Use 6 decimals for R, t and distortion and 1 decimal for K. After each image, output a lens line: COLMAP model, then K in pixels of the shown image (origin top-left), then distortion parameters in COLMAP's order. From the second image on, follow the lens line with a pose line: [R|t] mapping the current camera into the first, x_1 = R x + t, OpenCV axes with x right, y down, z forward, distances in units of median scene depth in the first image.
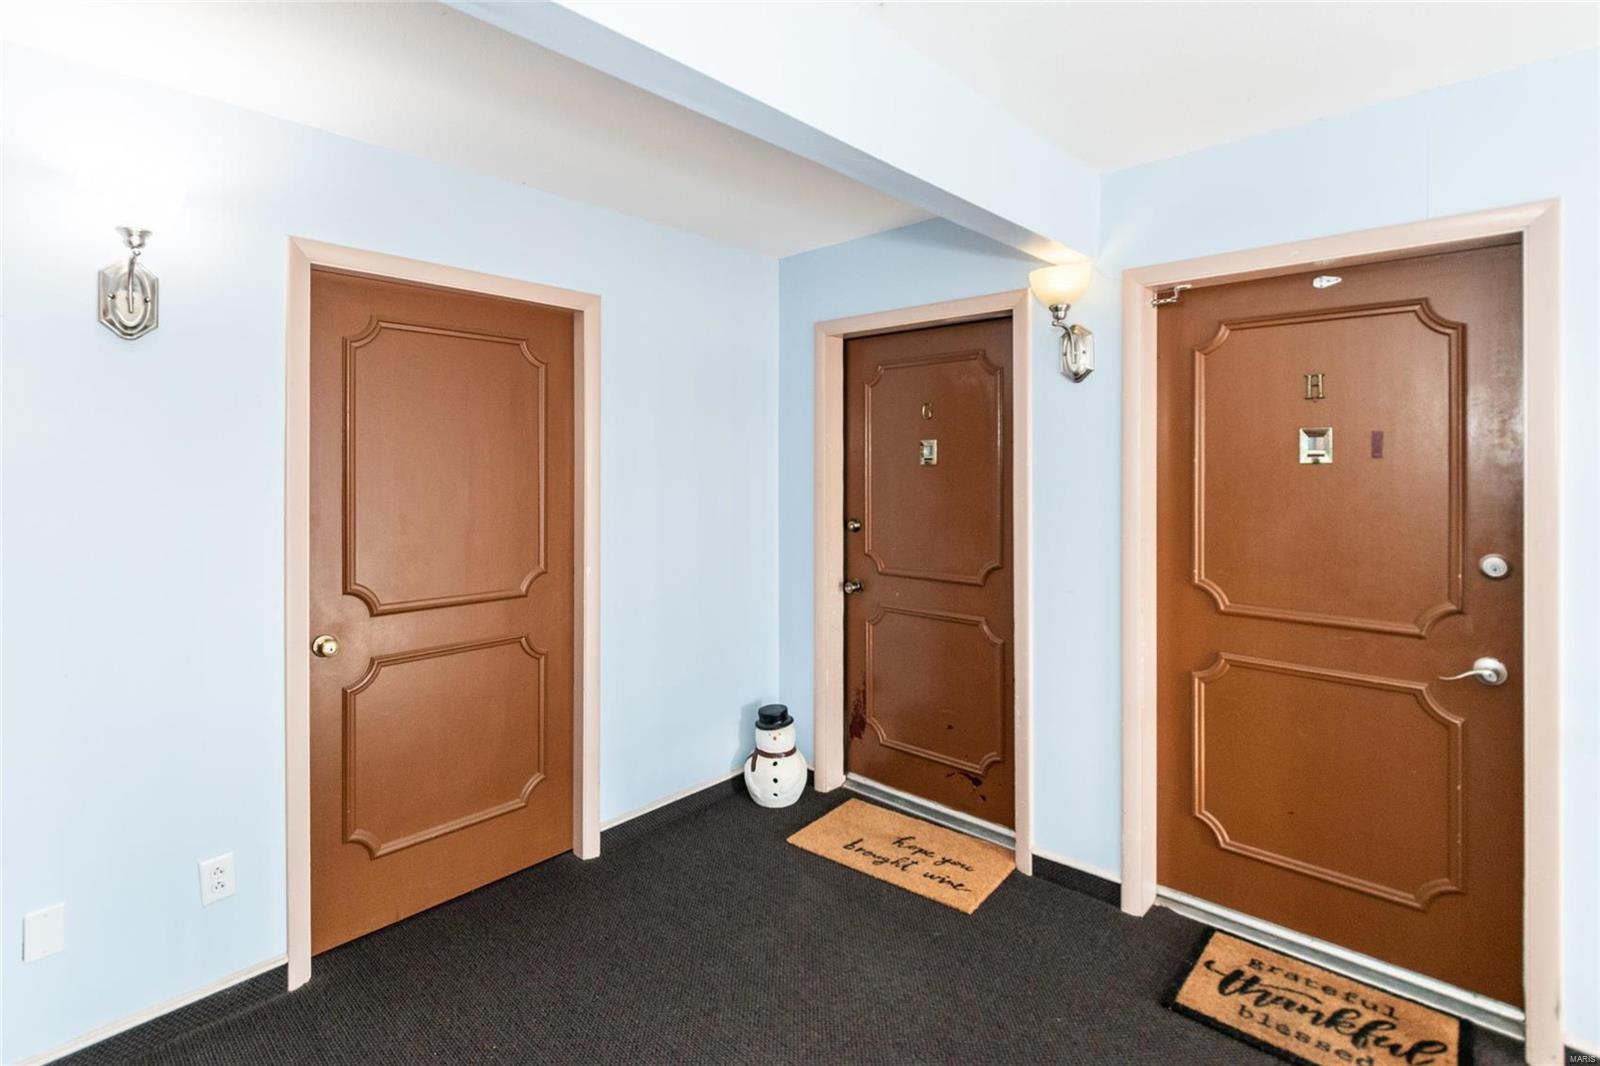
lens RADIAL K [[776.5, 0, 801.6], [0, 776.5, 475.5], [0, 0, 1]] dist [-0.000303, 0.000472]
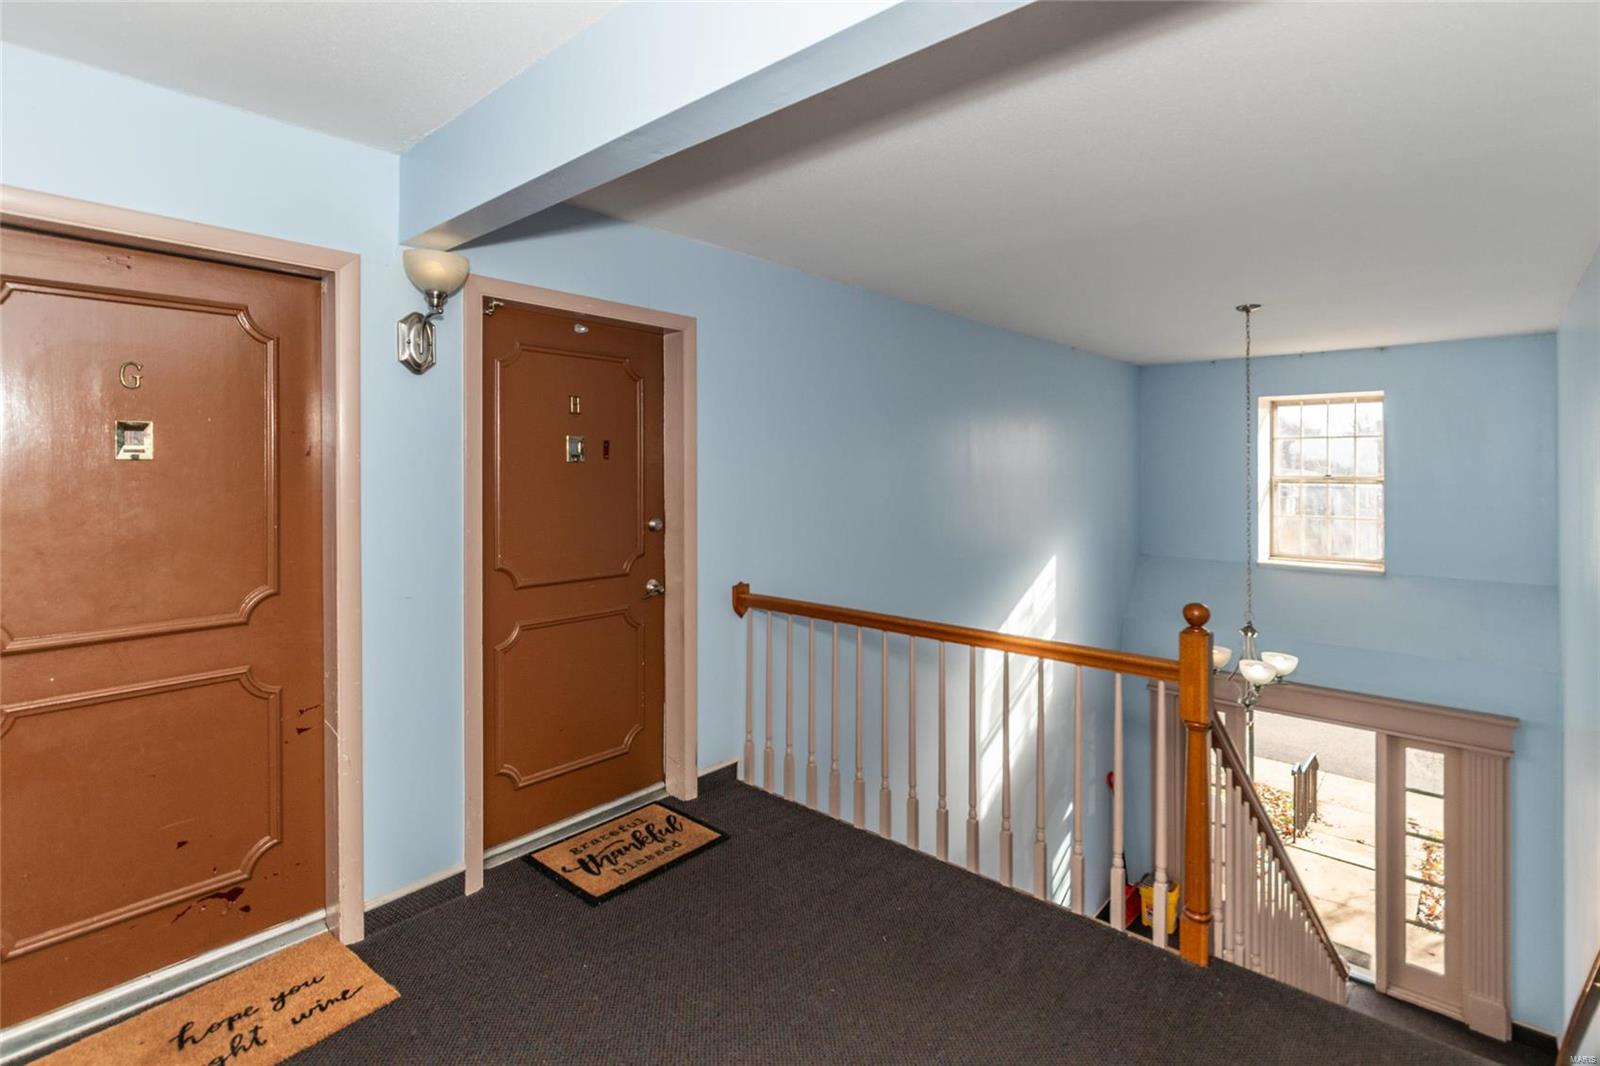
lens RADIAL K [[776.5, 0, 801.6], [0, 776.5, 475.5], [0, 0, 1]] dist [-0.000303, 0.000472]
pose [[-0.029285, -0.013992, 0.999473, -0.656013], [0.008622, 0.999861, 0.014250, -0.007909], [-0.999534, 0.009034, -0.029160, 0.612257]]
